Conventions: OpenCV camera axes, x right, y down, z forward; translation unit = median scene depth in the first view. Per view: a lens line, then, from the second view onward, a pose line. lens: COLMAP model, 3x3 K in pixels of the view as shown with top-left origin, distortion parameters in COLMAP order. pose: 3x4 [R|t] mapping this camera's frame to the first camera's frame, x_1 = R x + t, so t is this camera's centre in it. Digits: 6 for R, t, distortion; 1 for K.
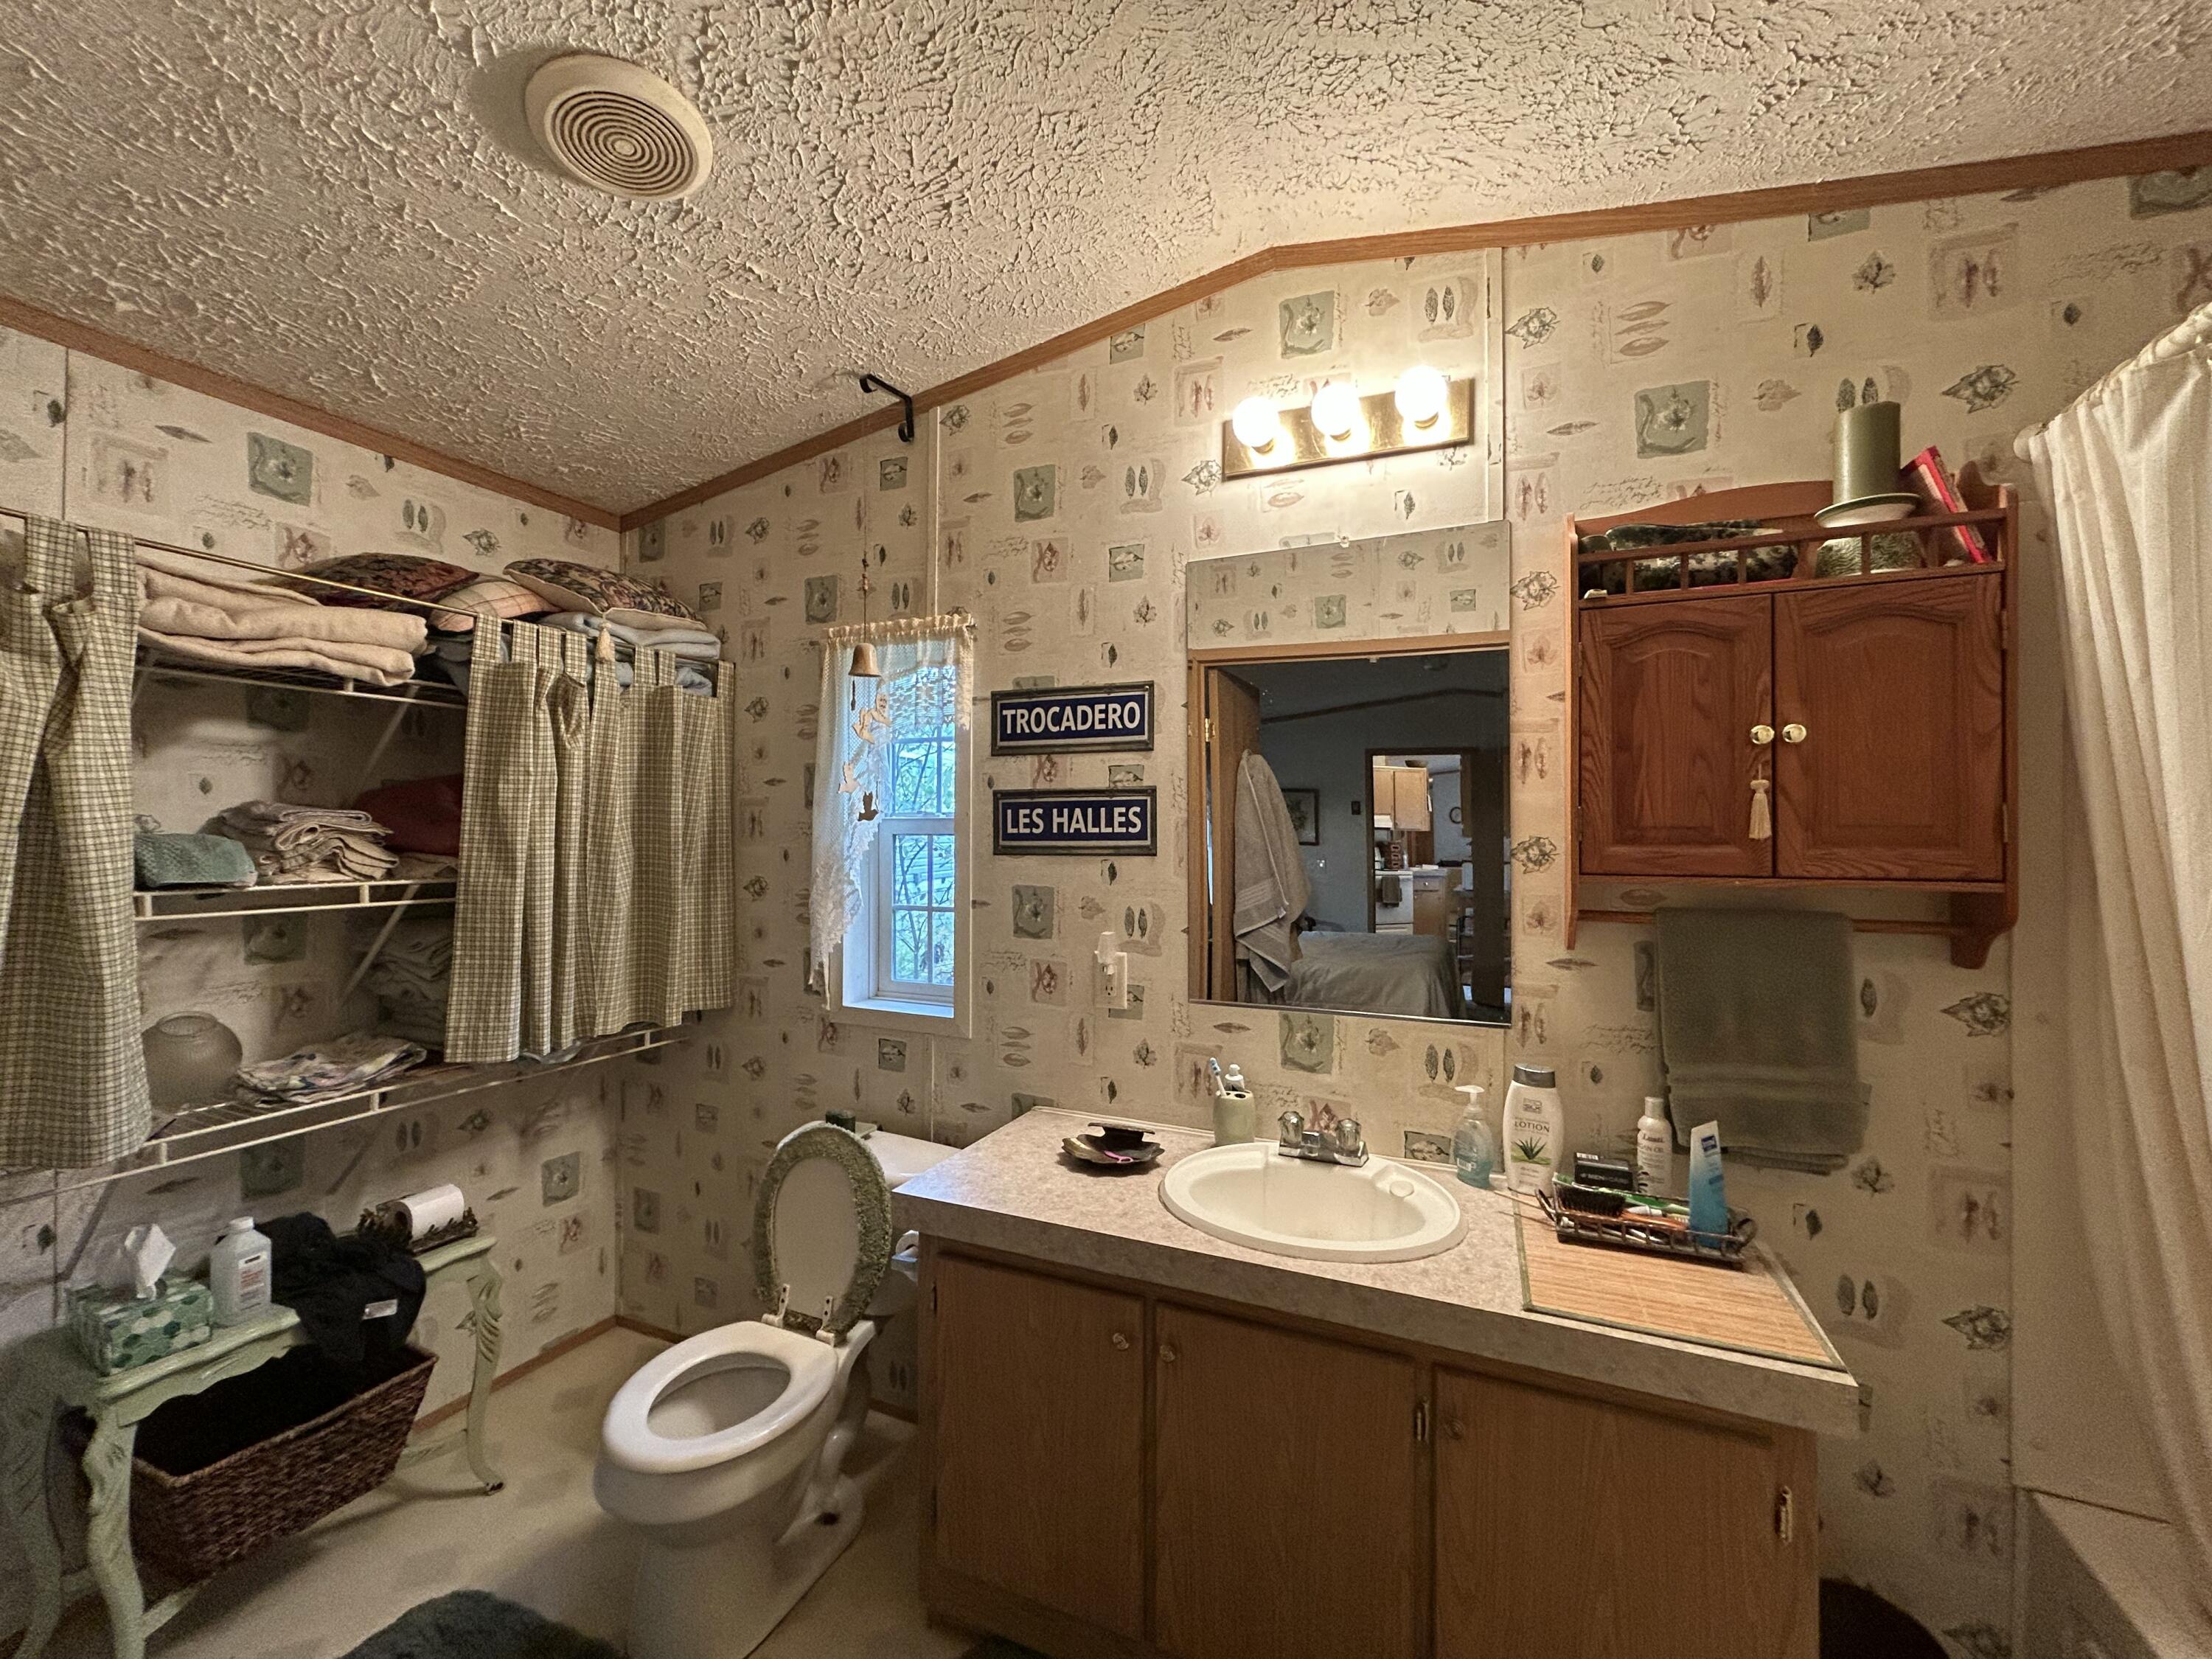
lens RADIAL K [[871.2, 0, 1101.7], [0, 871.2, 823.1], [0, 0, 1]] dist [0.001518, -0.001098]
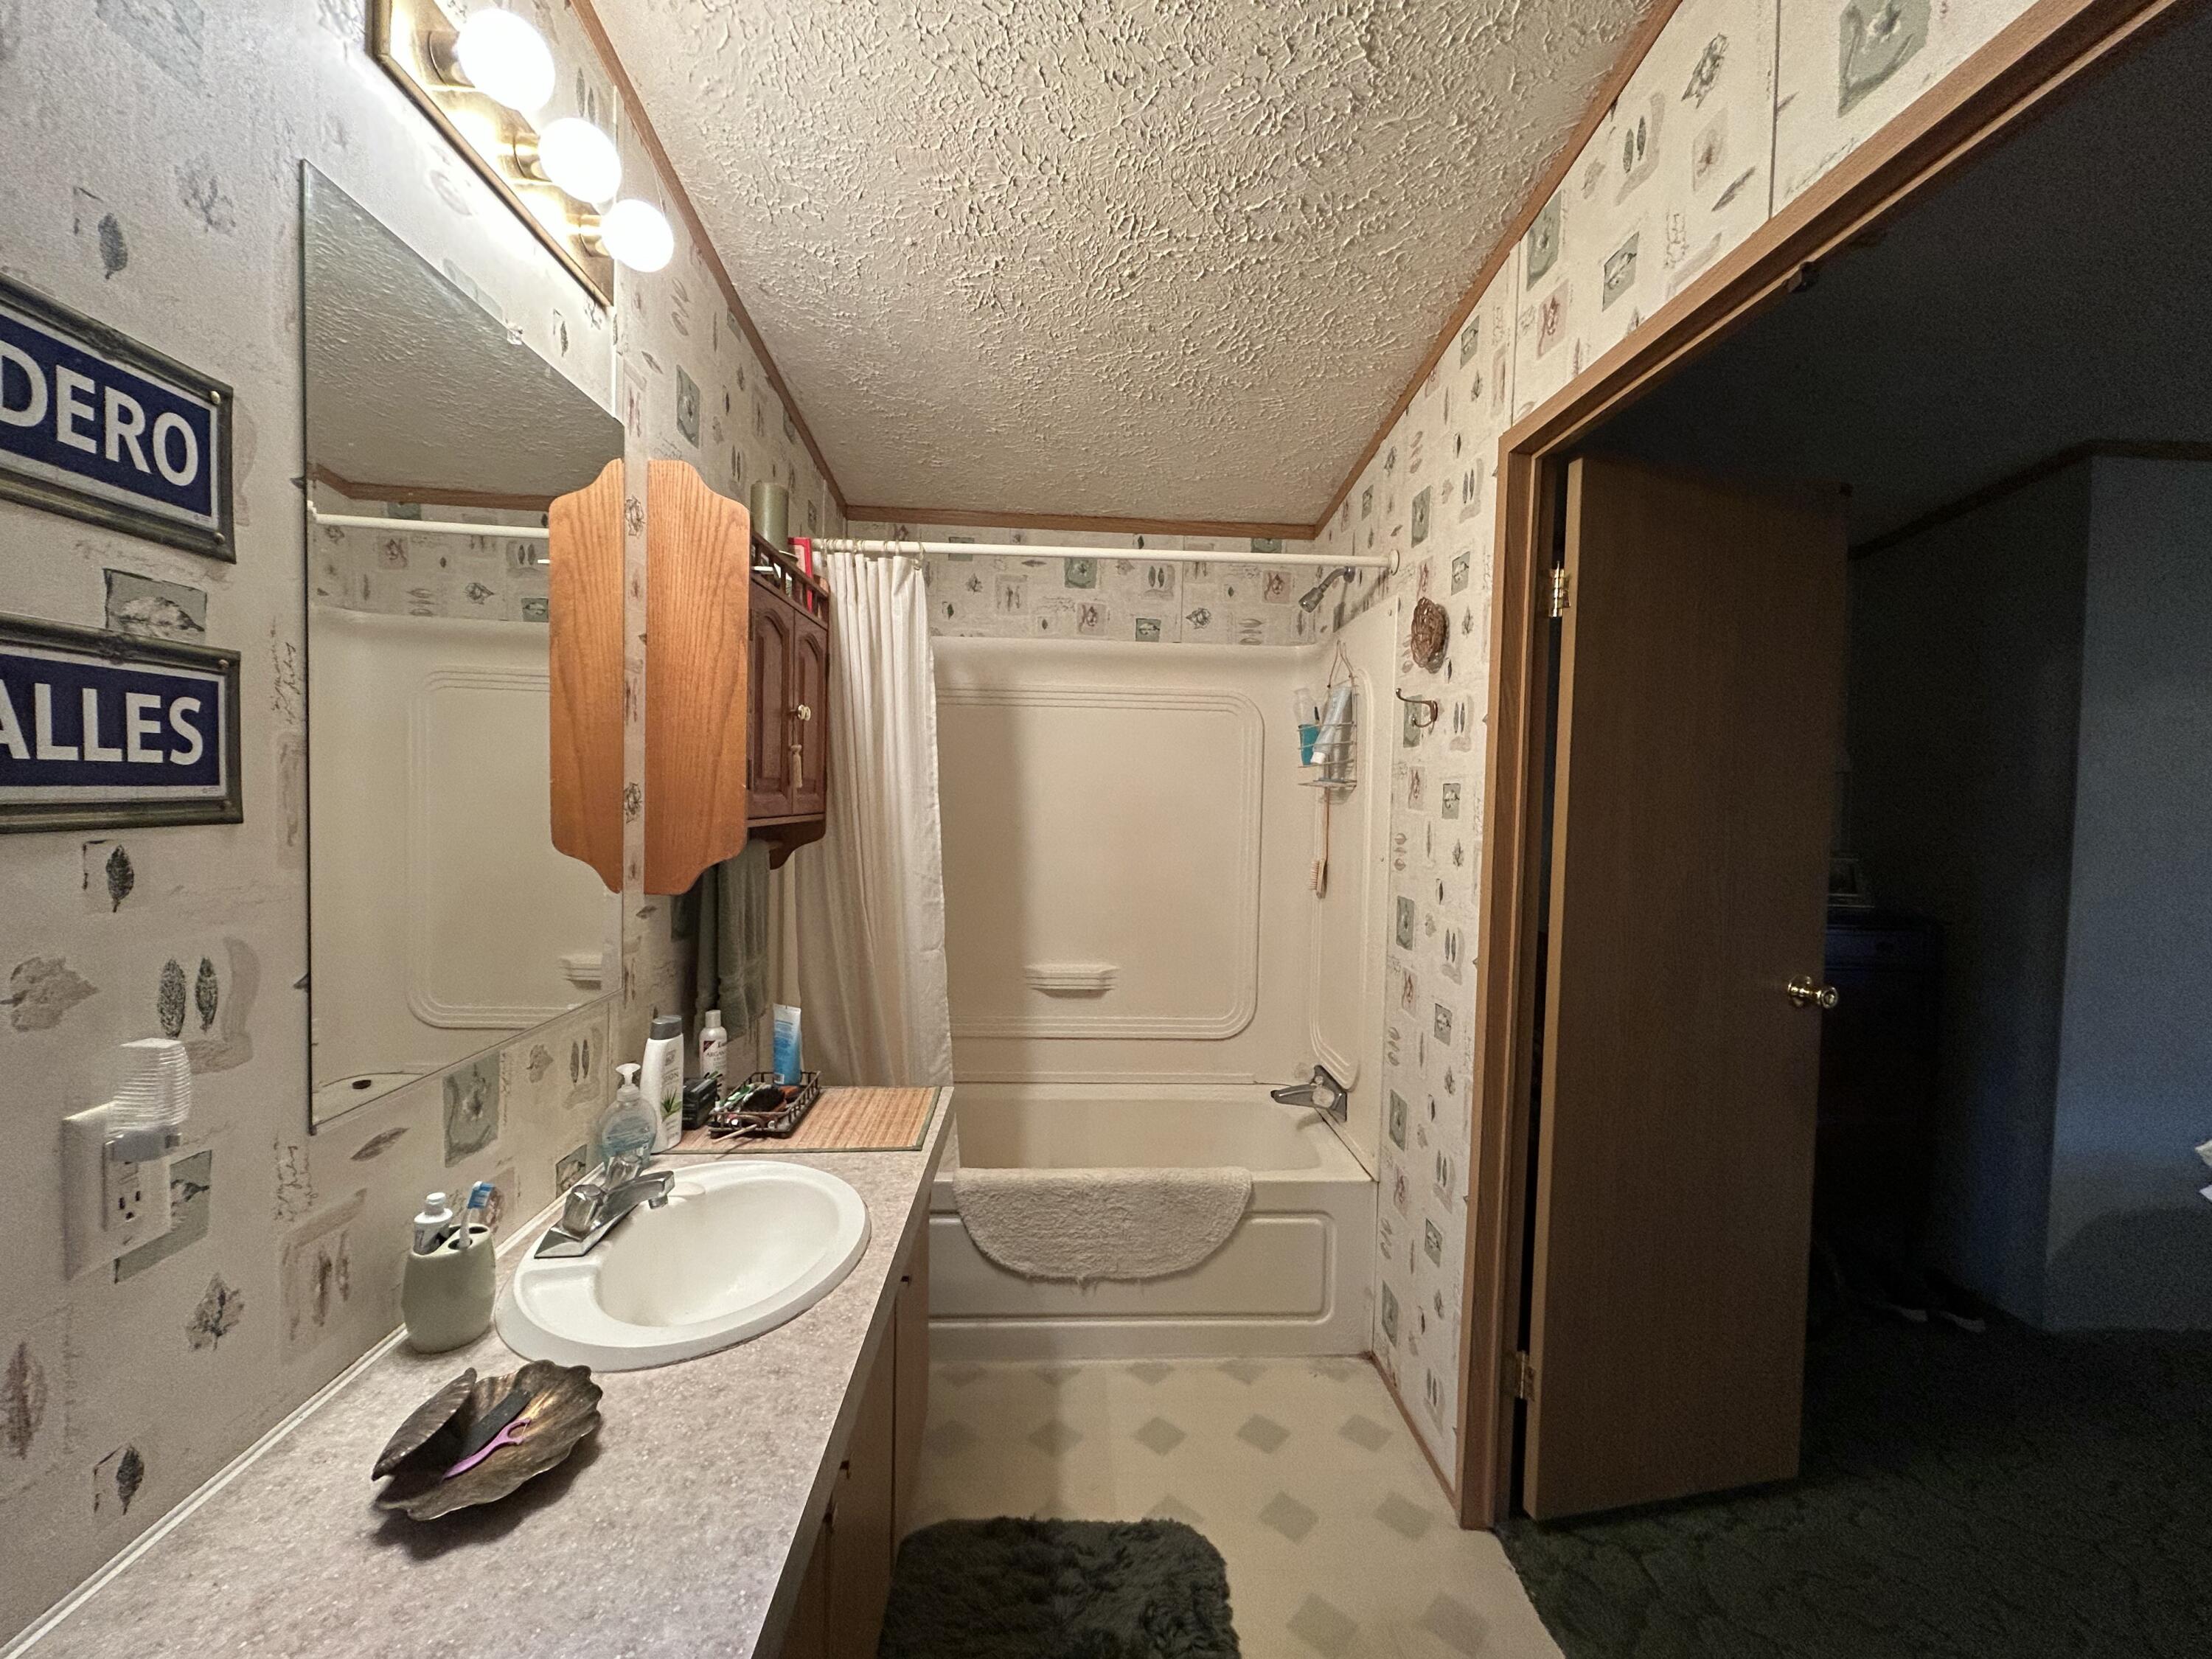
lens RADIAL K [[871.2, 0, 1124.2], [0, 871.2, 816.1], [0, 0, 1]] dist [0.001518, -0.001098]
pose [[-0.456253, -0.034730, 0.889172, -0.492713], [-0.042090, 0.998962, 0.017421, 0.009349], [-0.888854, -0.029477, -0.457242, 0.810811]]
